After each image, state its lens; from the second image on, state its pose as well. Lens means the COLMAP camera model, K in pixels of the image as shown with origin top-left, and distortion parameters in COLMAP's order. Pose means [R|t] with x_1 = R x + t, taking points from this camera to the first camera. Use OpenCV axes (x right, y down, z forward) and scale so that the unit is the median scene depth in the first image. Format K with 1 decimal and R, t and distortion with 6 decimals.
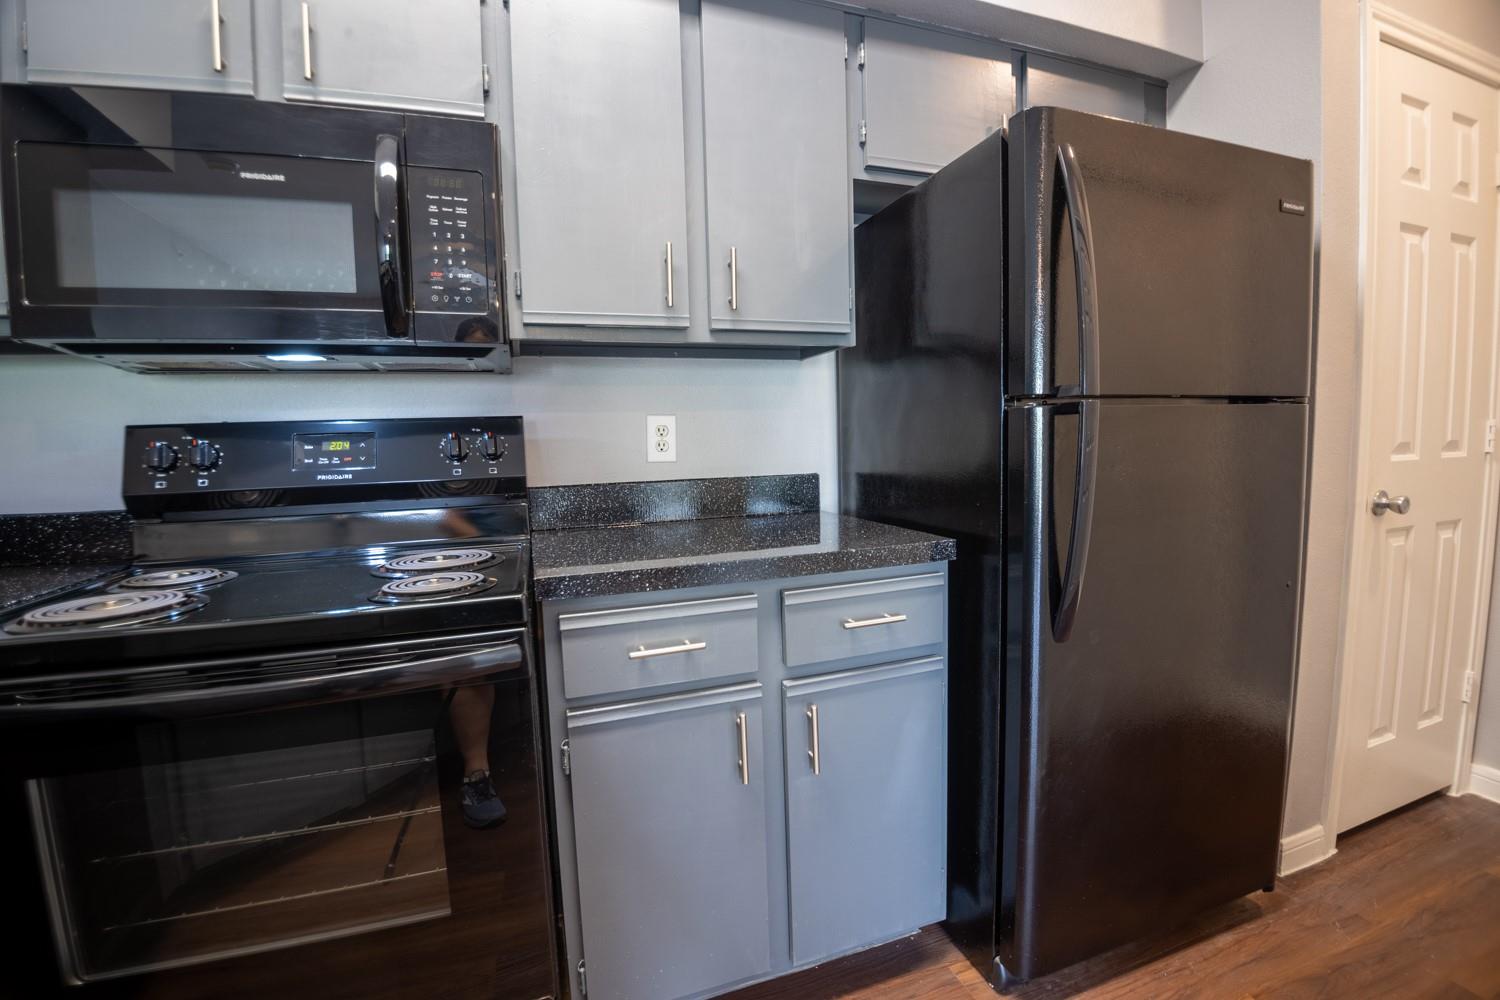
lens RADIAL K [[649.8, 0, 750.5], [0, 649.8, 492.5], [0, 0, 1]] dist [-0.041584, -0.001238]
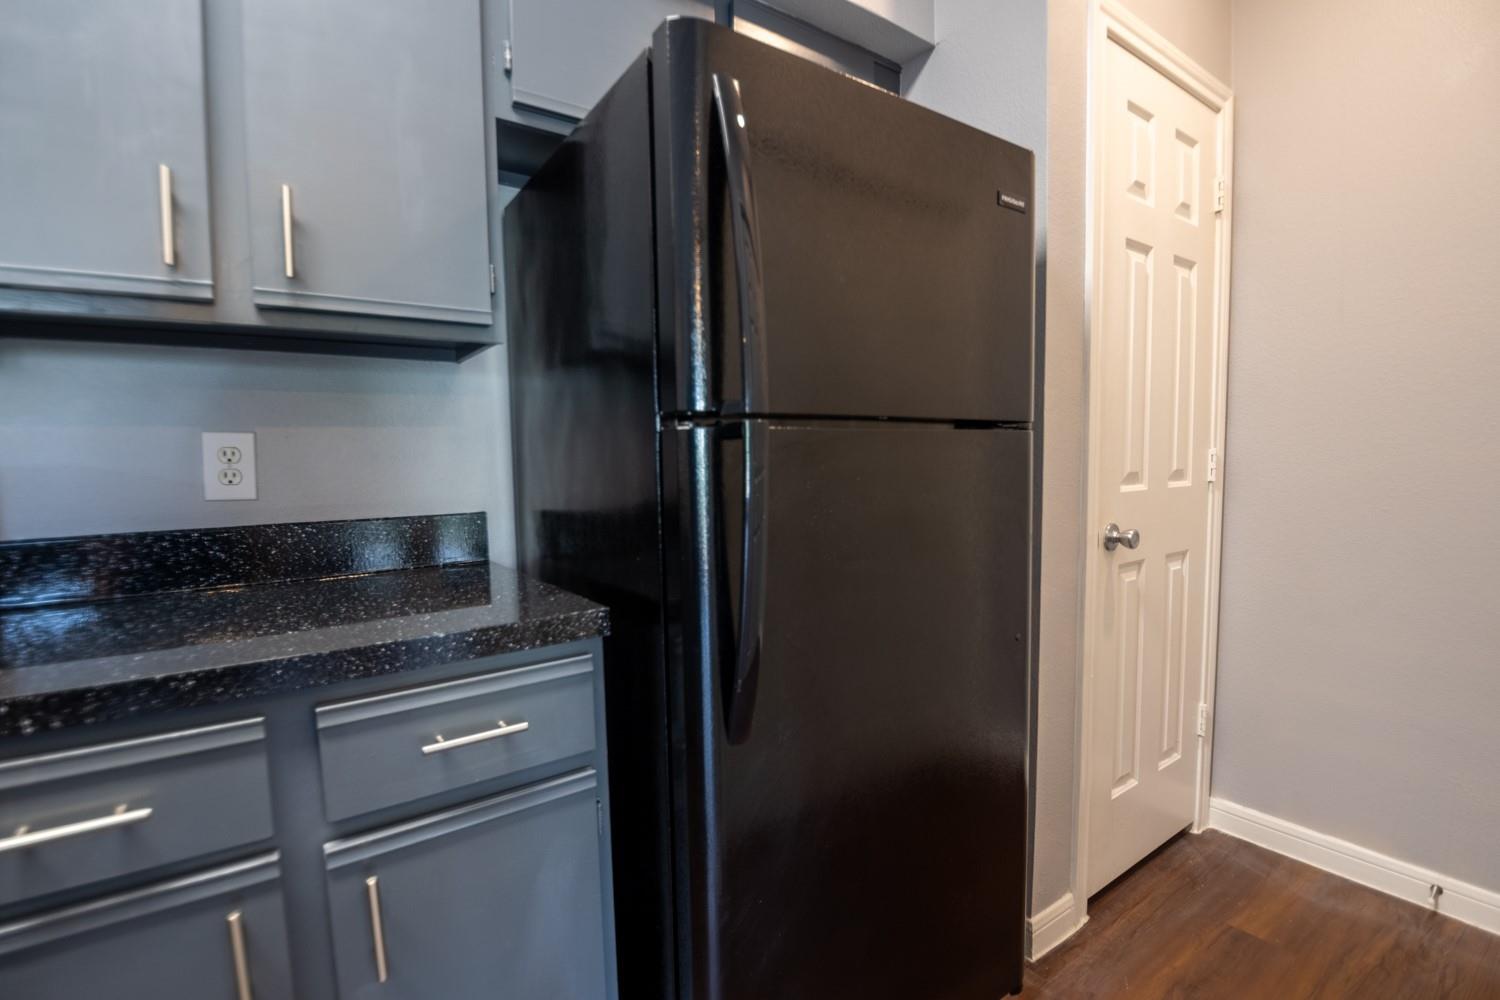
lens RADIAL K [[650.3, 0, 774.3], [0, 650.3, 495.0], [0, 0, 1]] dist [-0.012196, -0.011747]
pose [[0.959475, -0.007572, 0.281692, 0.266770], [0.015555, 0.999538, -0.026116, -0.030012], [-0.281364, 0.029439, 0.959149, 0.218790]]
